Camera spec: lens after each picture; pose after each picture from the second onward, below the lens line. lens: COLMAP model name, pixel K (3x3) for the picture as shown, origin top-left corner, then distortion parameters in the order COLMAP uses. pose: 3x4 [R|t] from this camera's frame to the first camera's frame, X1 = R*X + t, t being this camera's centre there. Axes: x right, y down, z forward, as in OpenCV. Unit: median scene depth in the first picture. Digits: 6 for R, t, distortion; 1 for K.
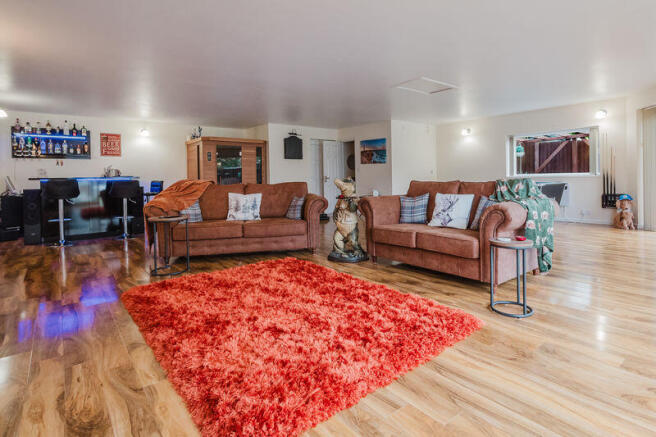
lens RADIAL K [[313.4, 0, 319.1], [0, 313.4, 178.8], [0, 0, 1]] dist [0.003654, -0.001217]
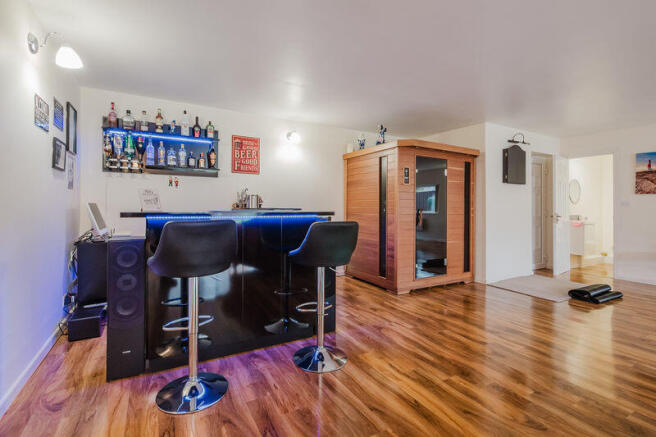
lens RADIAL K [[313.4, 0, 336.0], [0, 313.4, 205.9], [0, 0, 1]] dist [0.003654, -0.001217]
pose [[0.984852, 0.024228, -0.171695, -0.415740], [-0.025816, 0.999642, -0.007020, -0.009688], [0.171463, 0.011347, 0.985125, 0.463061]]
